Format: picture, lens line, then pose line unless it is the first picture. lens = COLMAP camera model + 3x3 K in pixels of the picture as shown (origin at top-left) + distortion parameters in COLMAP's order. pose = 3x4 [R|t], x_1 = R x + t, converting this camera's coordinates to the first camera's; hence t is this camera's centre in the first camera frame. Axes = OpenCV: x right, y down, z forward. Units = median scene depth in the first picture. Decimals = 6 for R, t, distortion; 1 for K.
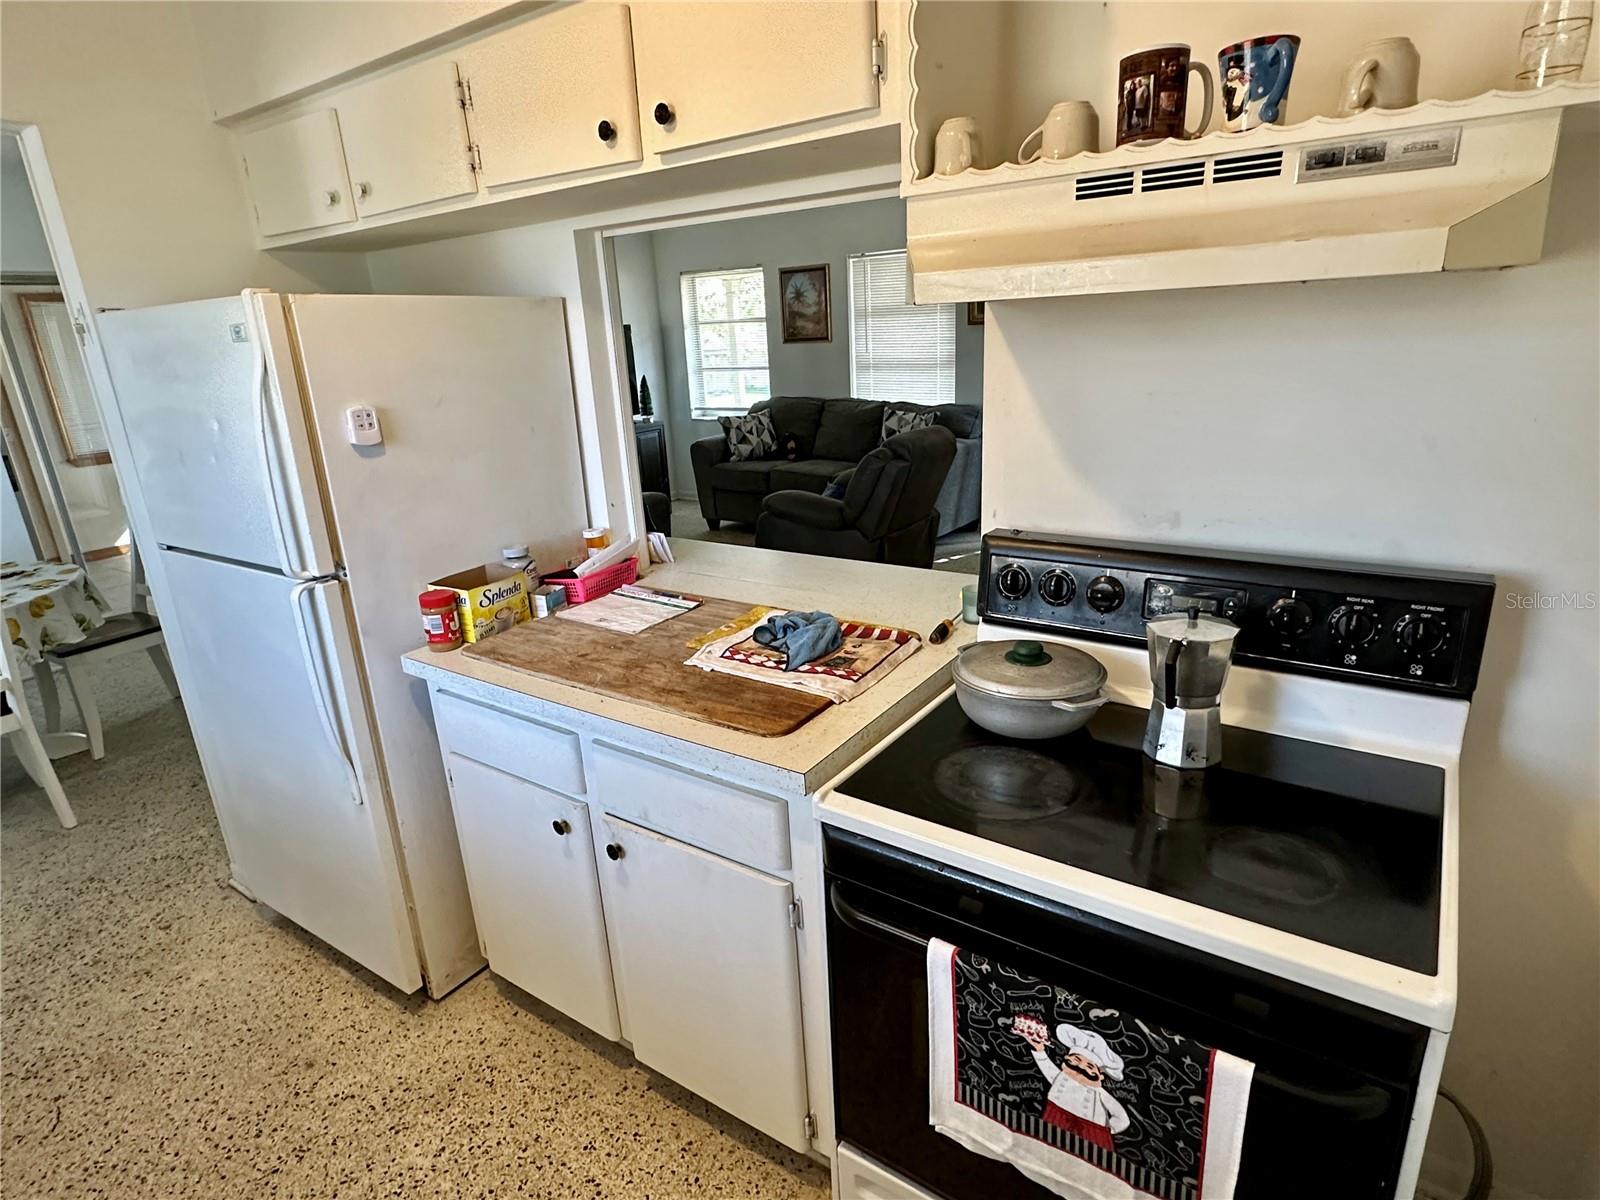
lens RADIAL K [[870.0, 0, 792.3], [0, 870.0, 608.6], [0, 0, 1]] dist [-0.000017, -0.000436]
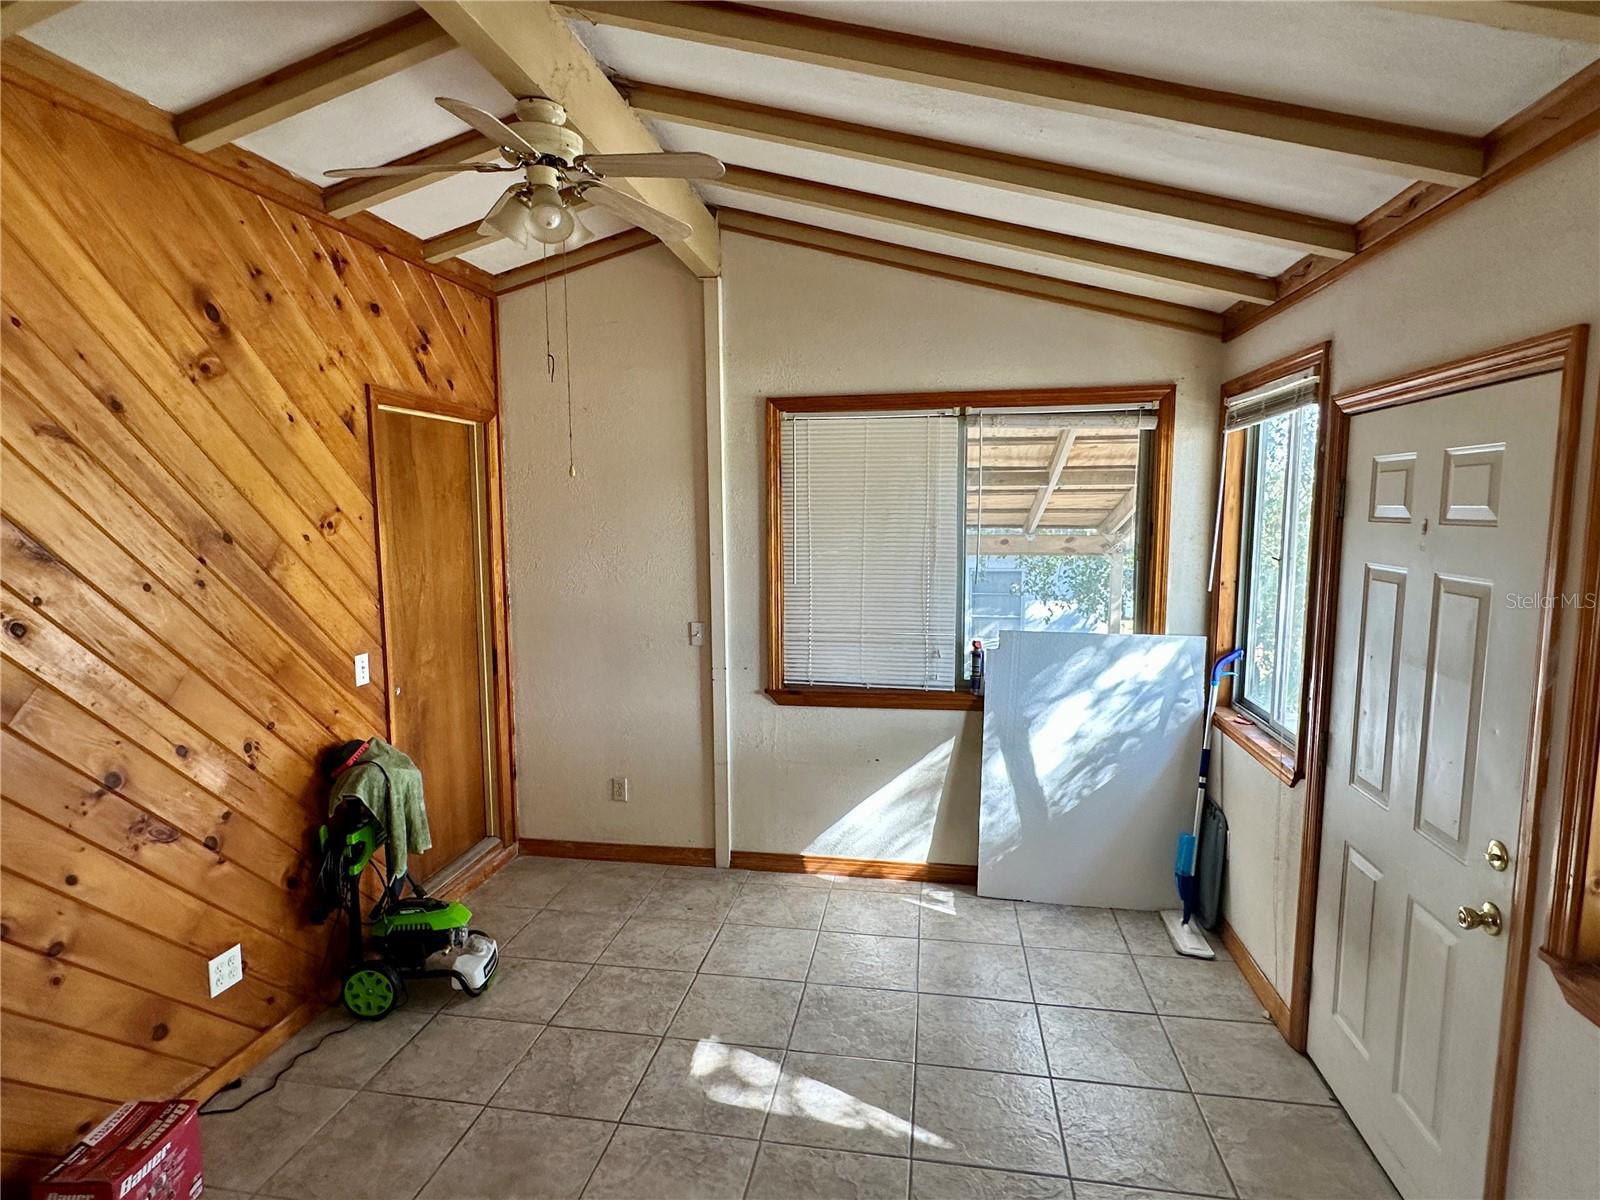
lens RADIAL K [[870.0, 0, 797.2], [0, 870.0, 610.1], [0, 0, 1]] dist [-0.000017, -0.000436]
pose [[0.426937, 0.156627, -0.890614, -0.372211], [-0.298269, 0.954159, 0.024821, -0.257906], [0.853675, 0.255045, 0.454083, 0.814825]]
